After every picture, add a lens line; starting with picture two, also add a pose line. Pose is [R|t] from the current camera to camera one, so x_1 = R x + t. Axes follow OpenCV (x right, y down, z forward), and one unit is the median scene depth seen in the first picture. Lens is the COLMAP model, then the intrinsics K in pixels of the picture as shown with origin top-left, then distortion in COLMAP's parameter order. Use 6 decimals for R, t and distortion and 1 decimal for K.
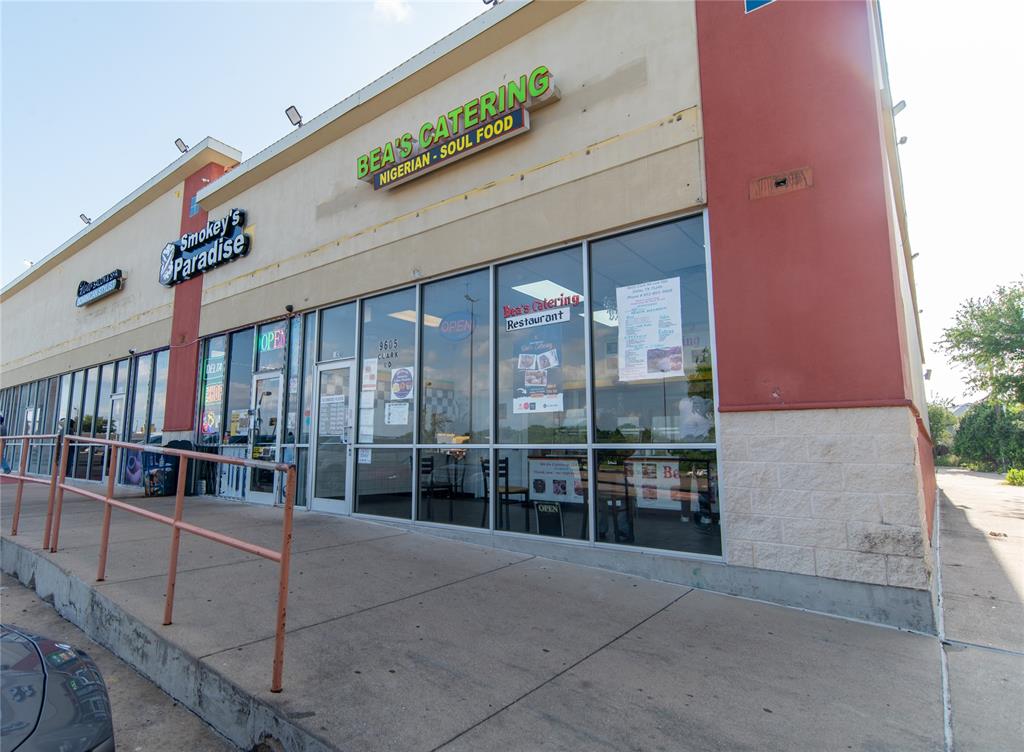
lens RADIAL K [[547.3, 0, 455.1], [0, 547.3, 371.3], [0, 0, 1]] dist [-0.003492, -0.000324]
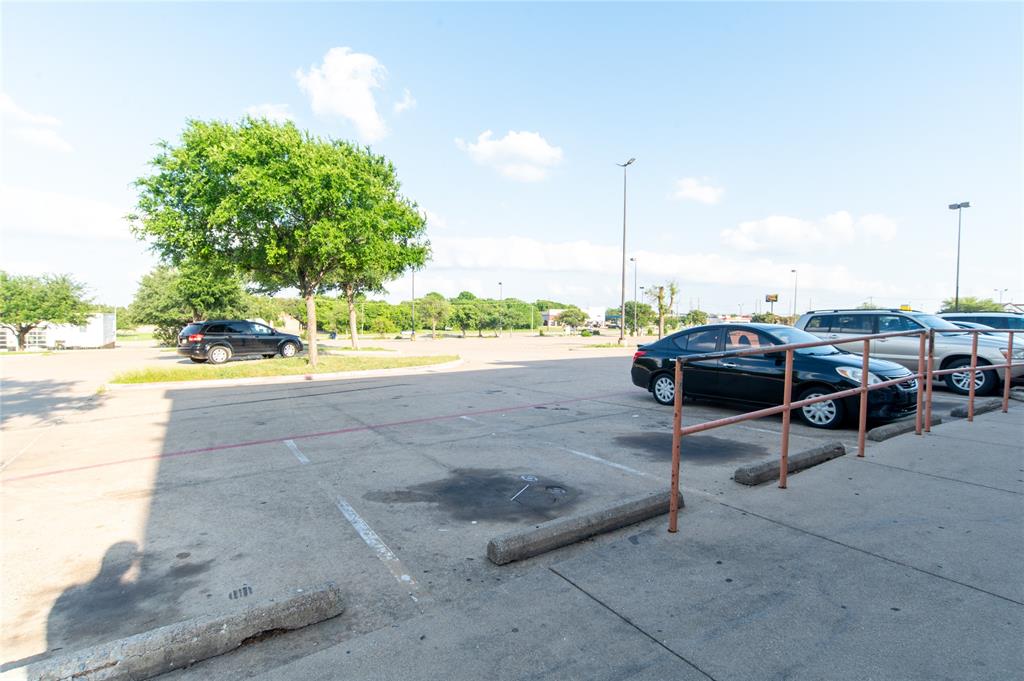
lens RADIAL K [[489.6, 0, 512.0], [0, 489.6, 340.5], [0, 0, 1]] dist [-0.000764, 0.000248]
pose [[-0.272635, 0.019323, -0.961923, 0.734629], [0.121639, 0.992468, -0.014539, 0.096559], [0.954397, -0.120971, -0.272932, 0.855530]]
